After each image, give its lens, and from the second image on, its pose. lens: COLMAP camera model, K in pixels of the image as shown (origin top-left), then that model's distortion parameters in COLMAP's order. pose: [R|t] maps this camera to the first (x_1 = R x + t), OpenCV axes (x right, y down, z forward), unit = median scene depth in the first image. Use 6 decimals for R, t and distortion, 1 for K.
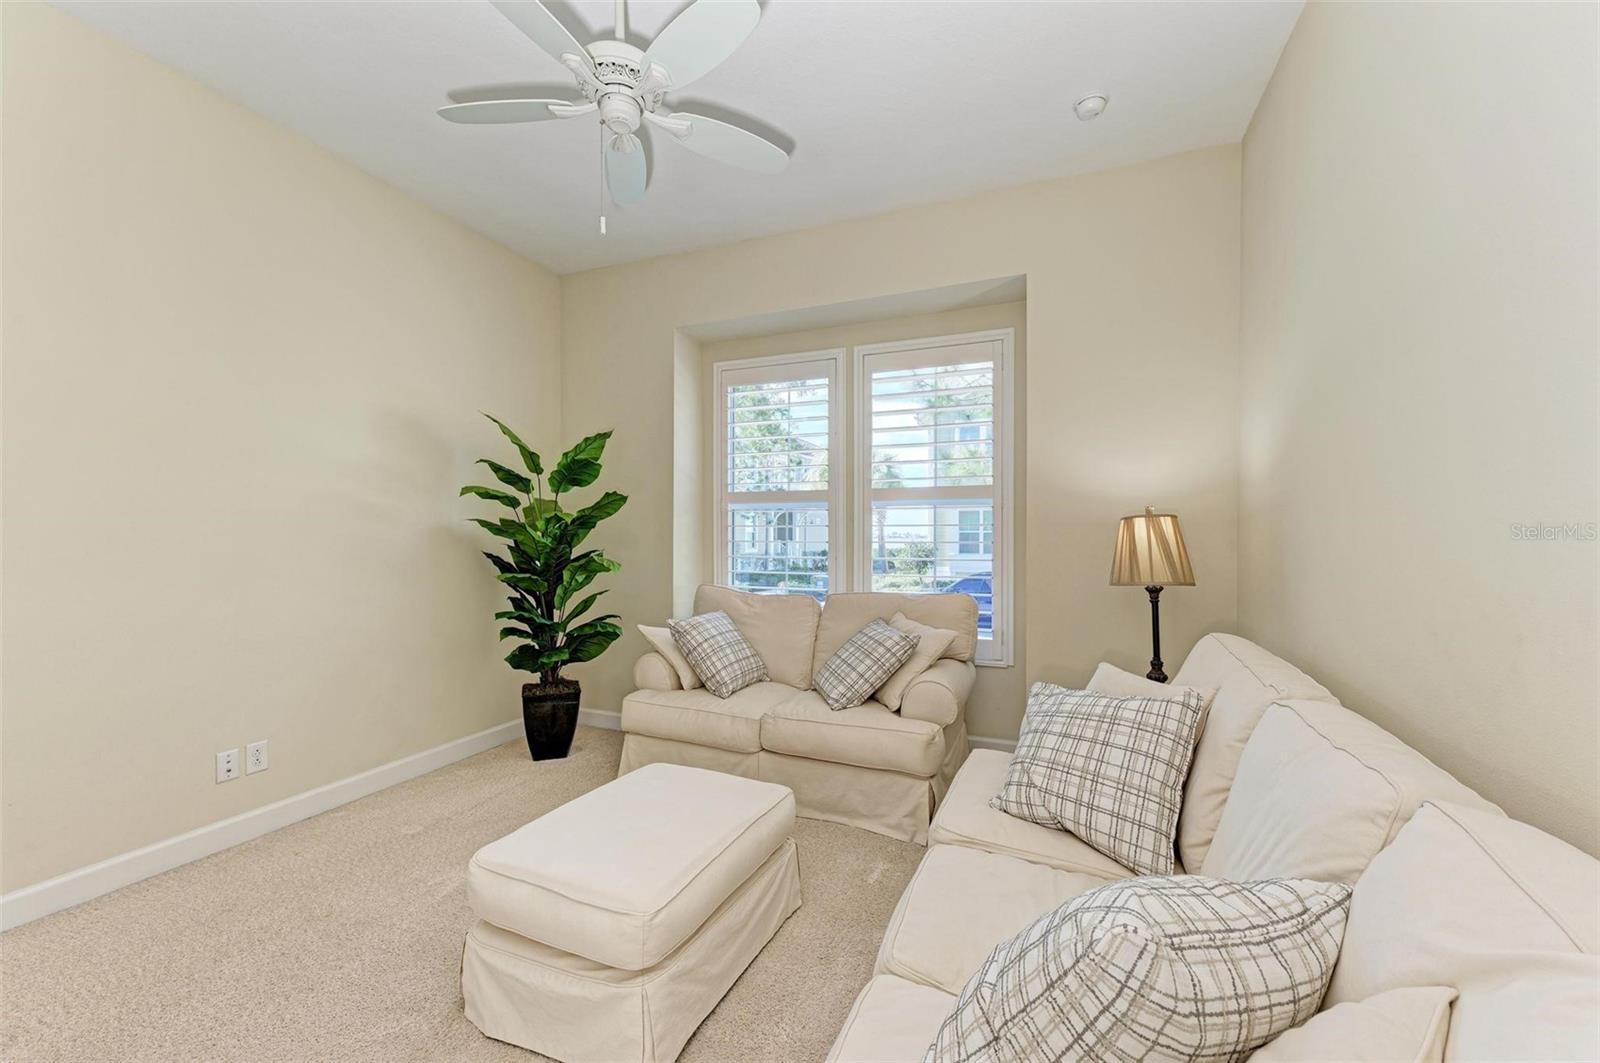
lens RADIAL K [[608.5, 0, 806.9], [0, 608.5, 532.1], [0, 0, 1]] dist [0.011532, -0.000795]
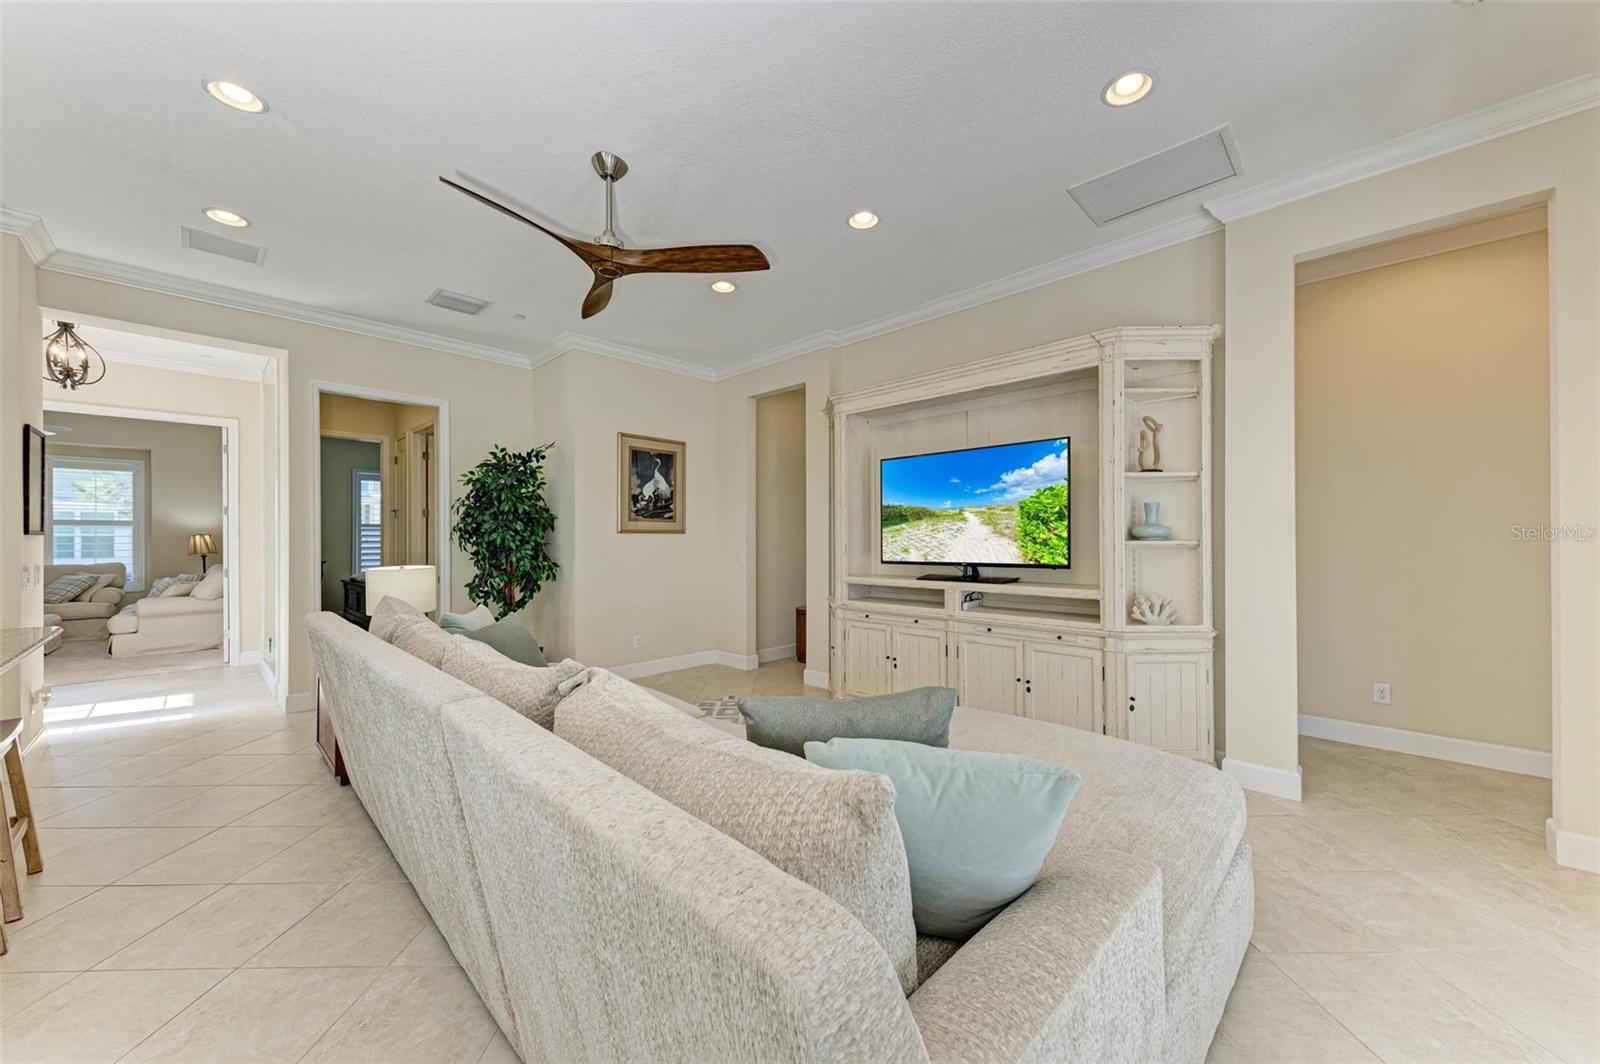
lens RADIAL K [[565.6, 0, 813.2], [0, 565.6, 535.2], [0, 0, 1]] dist [0.005025, -0.003082]
pose [[0.345220, -0.002278, 0.938519, -1.185879], [-0.000590, 0.999996, 0.002644, -0.032921], [-0.938522, -0.001466, 0.345217, -3.162813]]
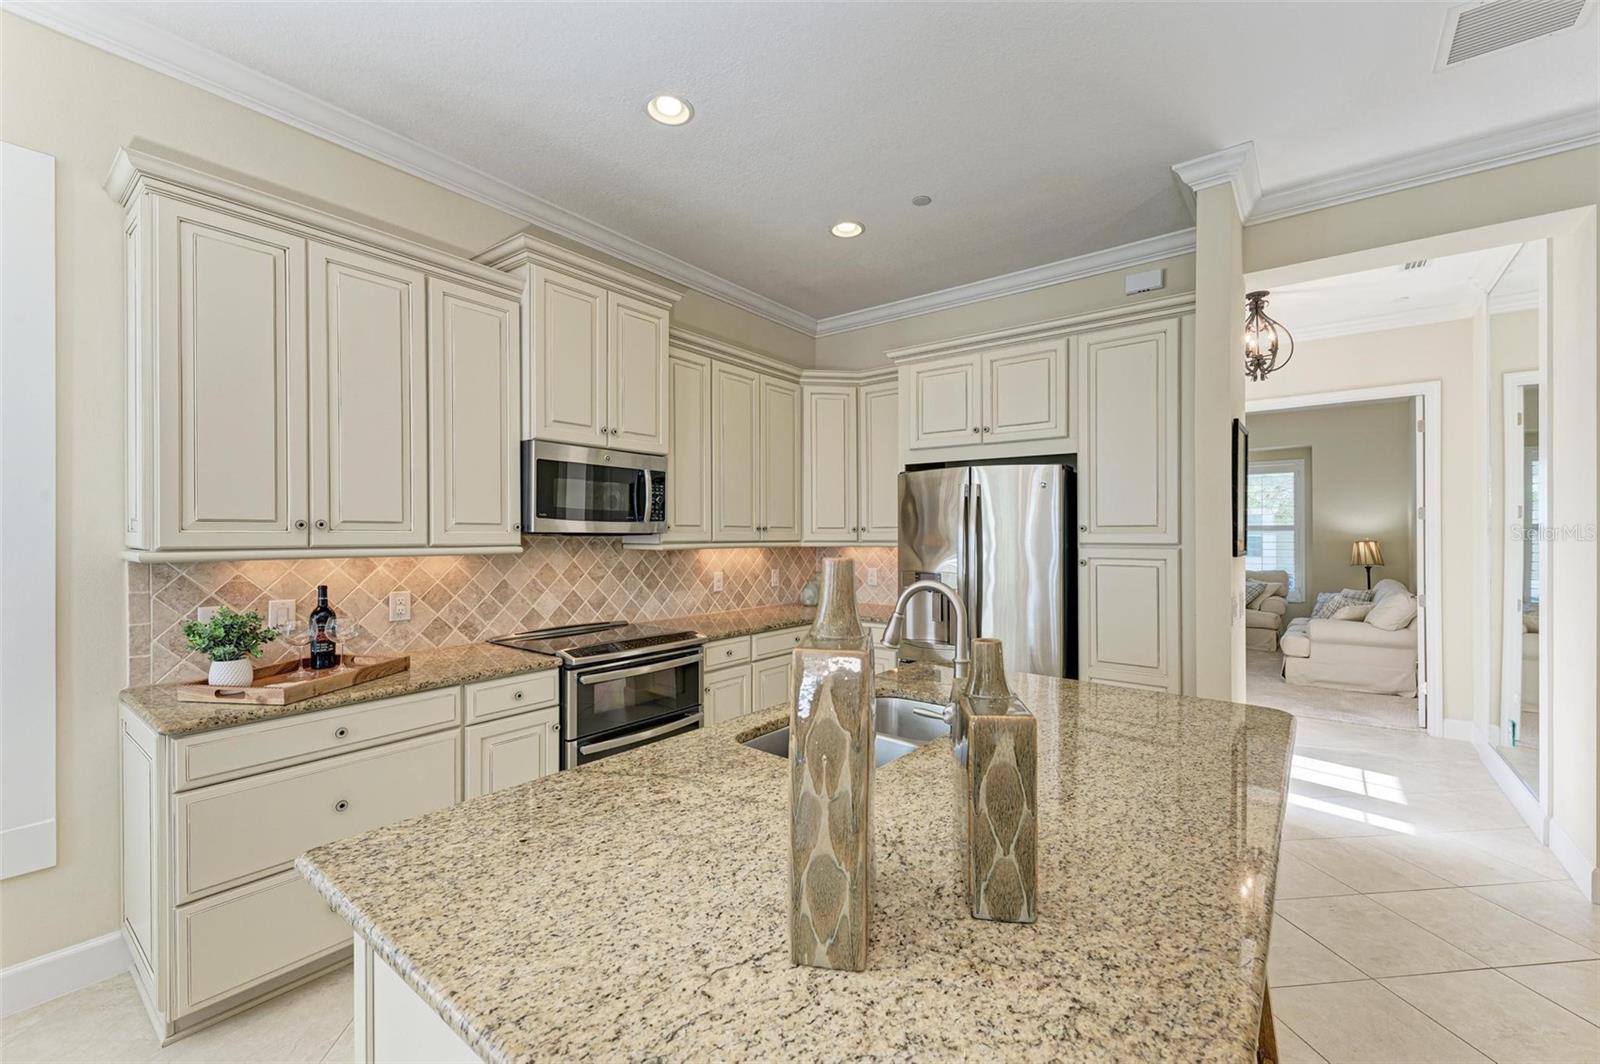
lens RADIAL K [[658.3, 0, 808.8], [0, 658.3, 538.2], [0, 0, 1]] dist [0.018281, 0.000358]
pose [[0.965116, -0.002555, -0.261812, -1.047585], [0.004948, 0.999952, 0.008481, -0.074532], [0.261777, -0.009481, 0.965082, -2.479498]]
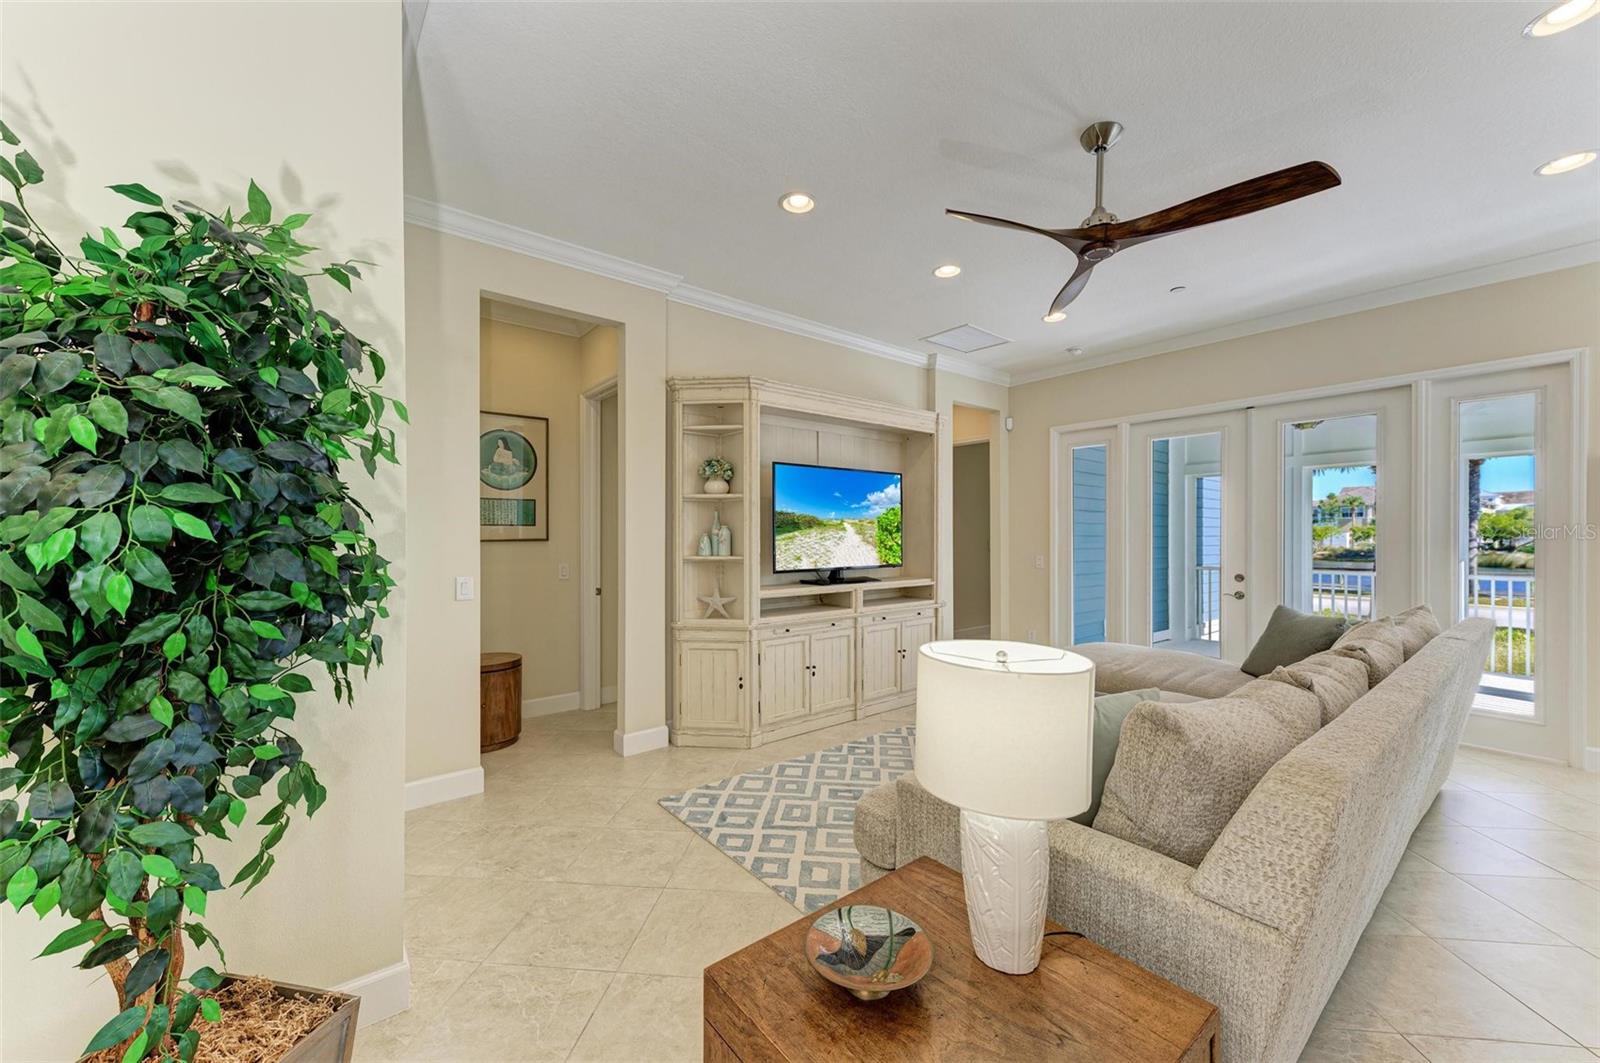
lens RADIAL K [[608.5, 0, 803.4], [0, 608.5, 528.9], [0, 0, 1]] dist [0.011532, -0.000795]
pose [[-0.885563, 0.004637, 0.464496, -0.419871], [-0.004977, 0.999798, -0.019471, -0.035797], [-0.464493, -0.019555, -0.885361, -1.420676]]
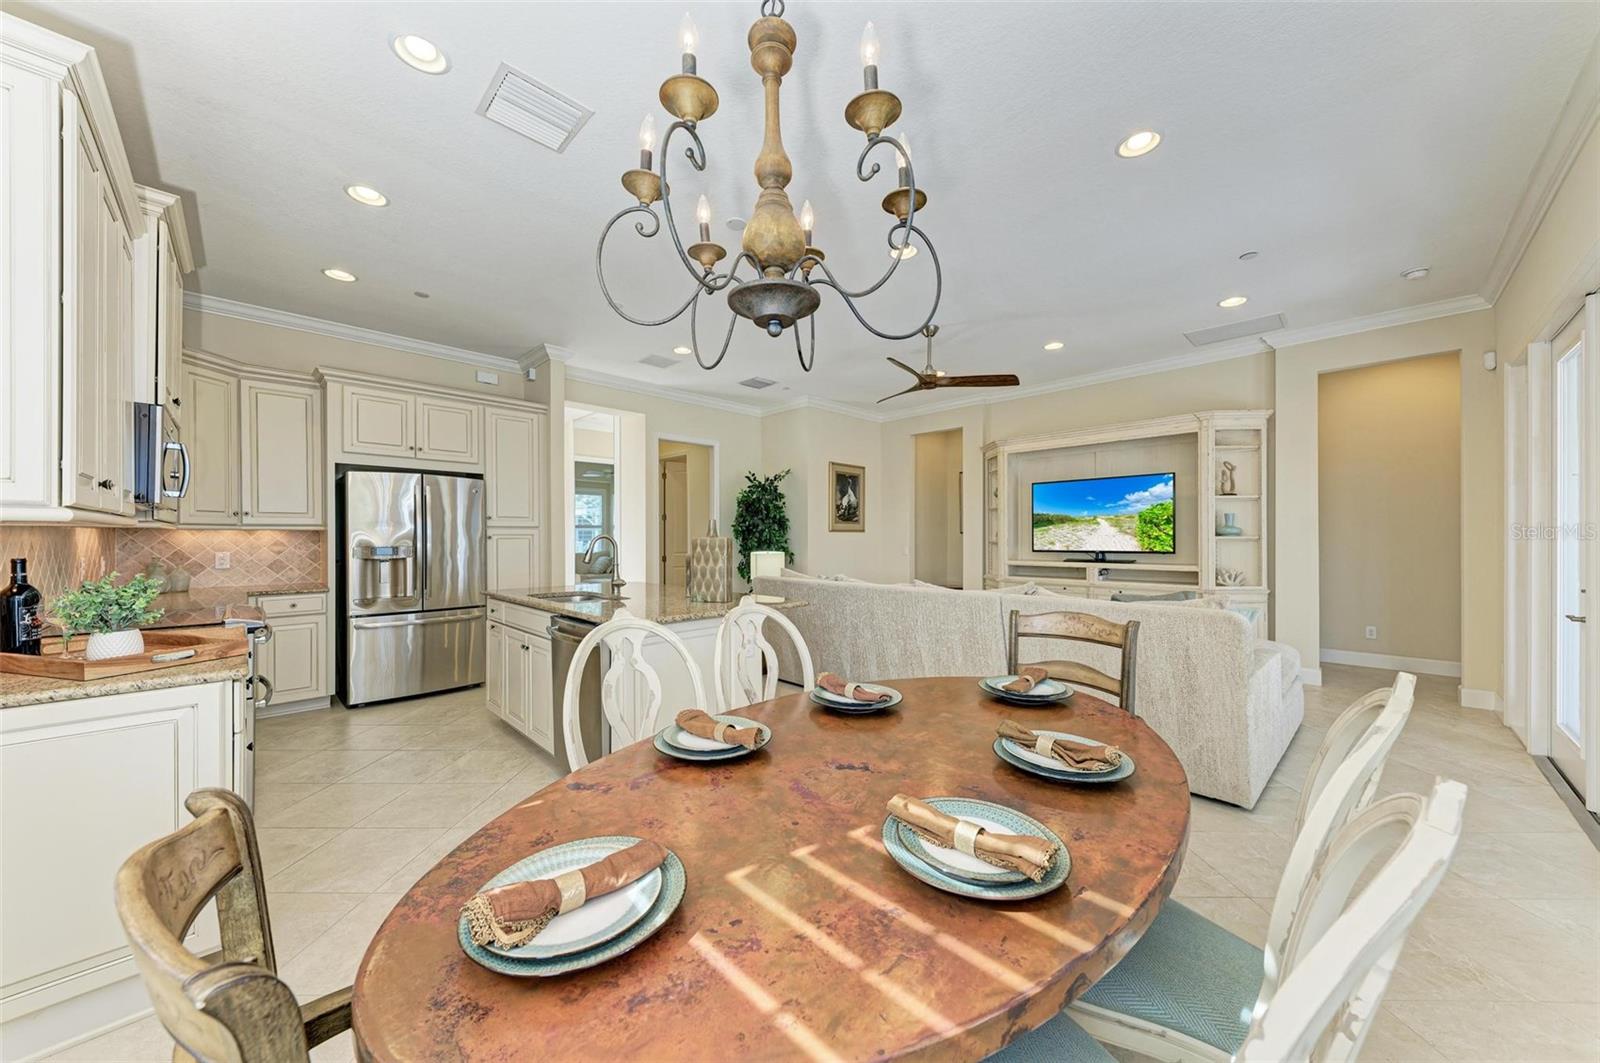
lens RADIAL K [[565.6, 0, 805.3], [0, 565.6, 537.5], [0, 0, 1]] dist [0.005025, -0.003082]
pose [[0.381233, -0.007820, 0.924446, -2.195800], [-0.000424, 0.999963, 0.008634, -0.032091], [-0.924479, -0.003683, 0.381216, -2.813317]]
